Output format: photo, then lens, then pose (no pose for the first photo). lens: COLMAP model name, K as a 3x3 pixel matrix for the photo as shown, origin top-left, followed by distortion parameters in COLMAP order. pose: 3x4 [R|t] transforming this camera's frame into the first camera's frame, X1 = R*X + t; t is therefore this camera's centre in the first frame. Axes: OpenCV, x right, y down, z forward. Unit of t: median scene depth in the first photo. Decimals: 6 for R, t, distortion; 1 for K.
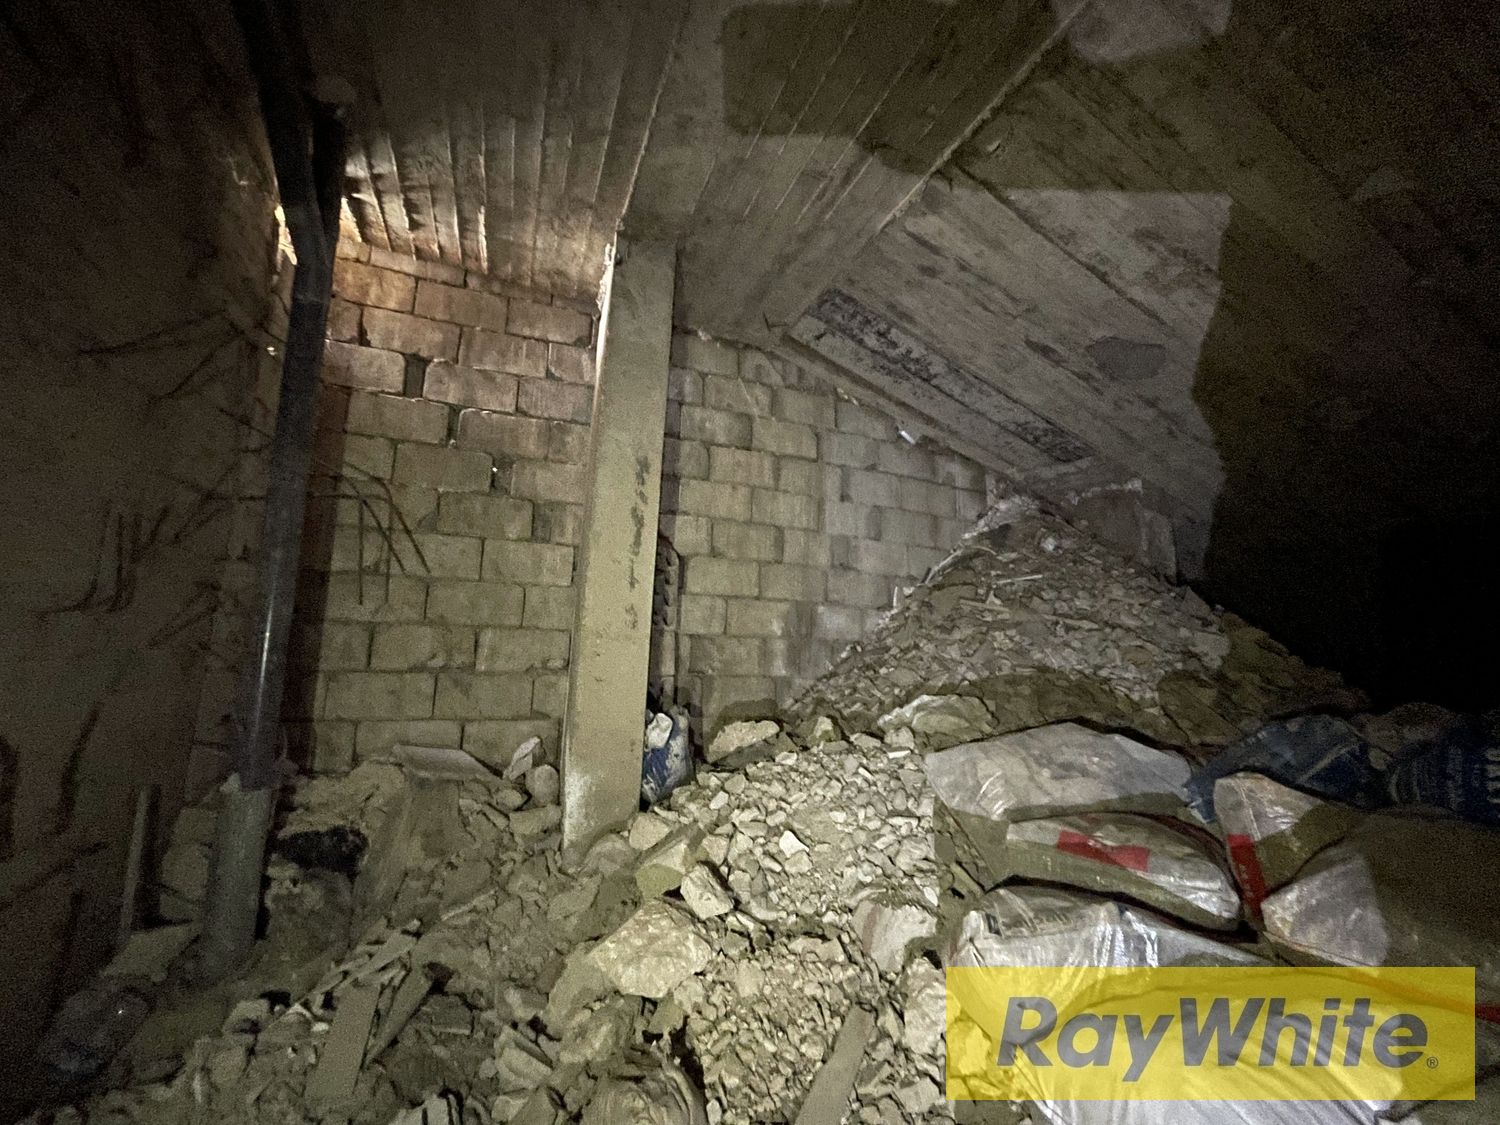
lens RADIAL K [[603.0, 0, 750.0], [0, 603.0, 562.5], [0, 0, 1]] dist [-0.001931, 0.000592]
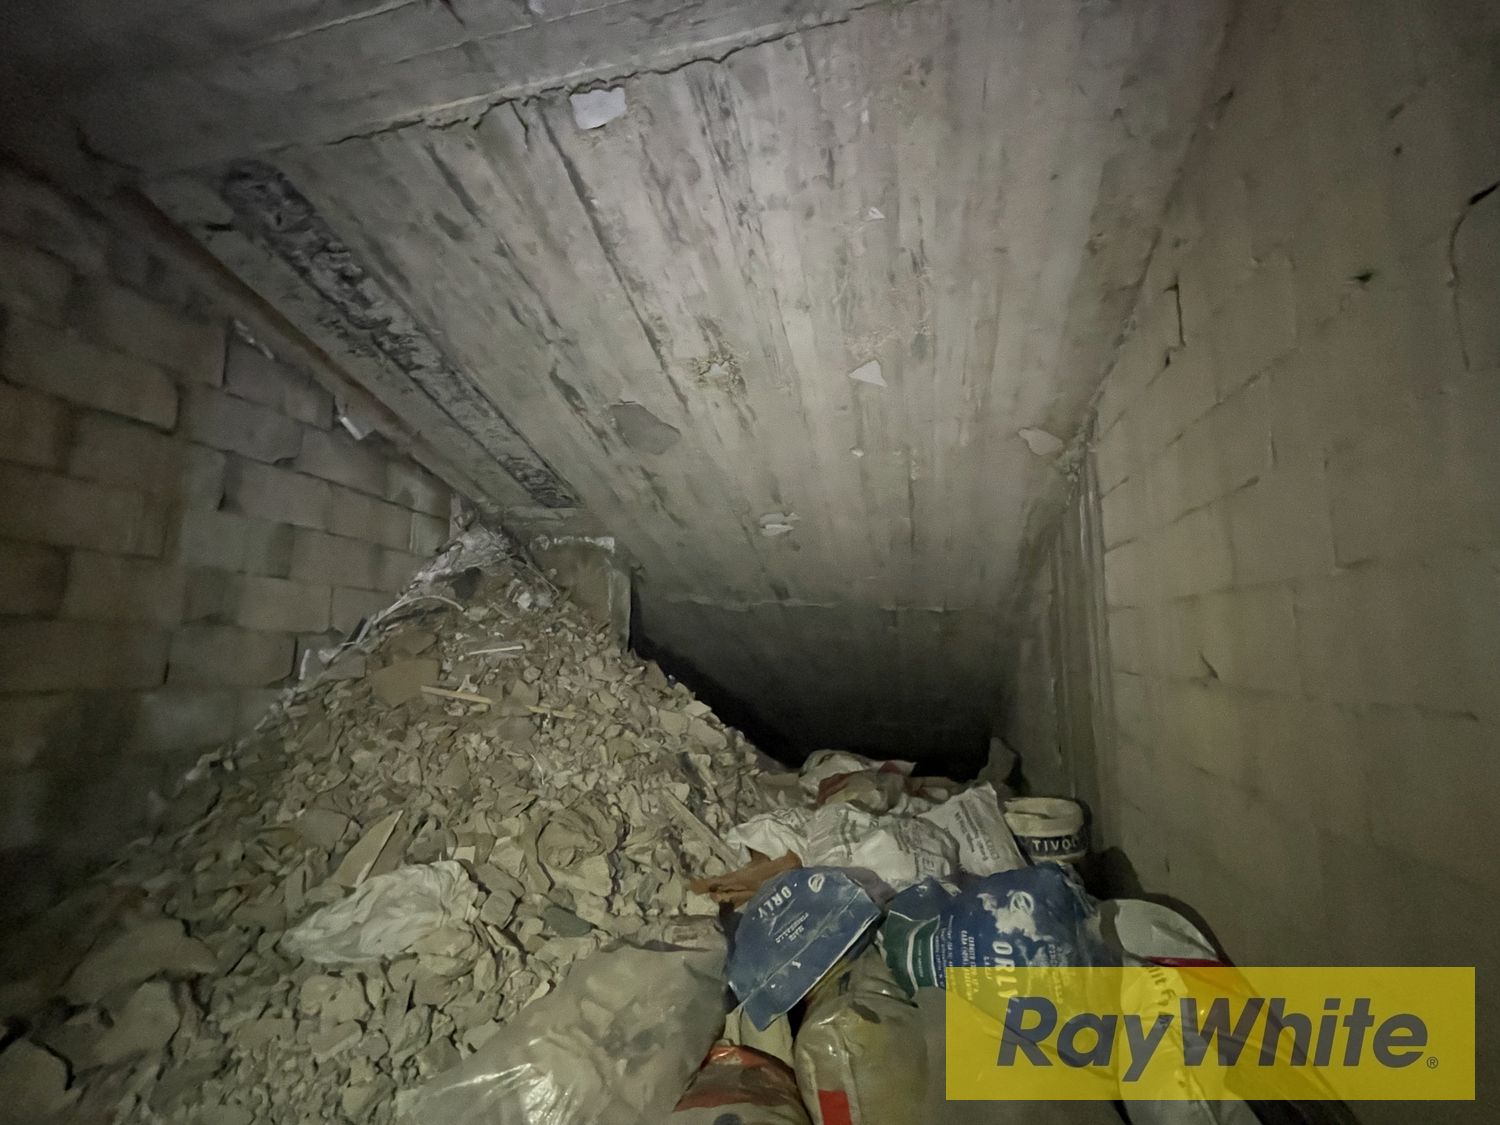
lens RADIAL K [[603.0, 0, 750.0], [0, 603.0, 562.5], [0, 0, 1]] dist [-0.001931, 0.000592]
pose [[0.592003, 0.090962, 0.800786, -0.011771], [-0.115427, 0.992936, -0.027456, -0.097735], [-0.797627, -0.076178, 0.598321, 0.223102]]
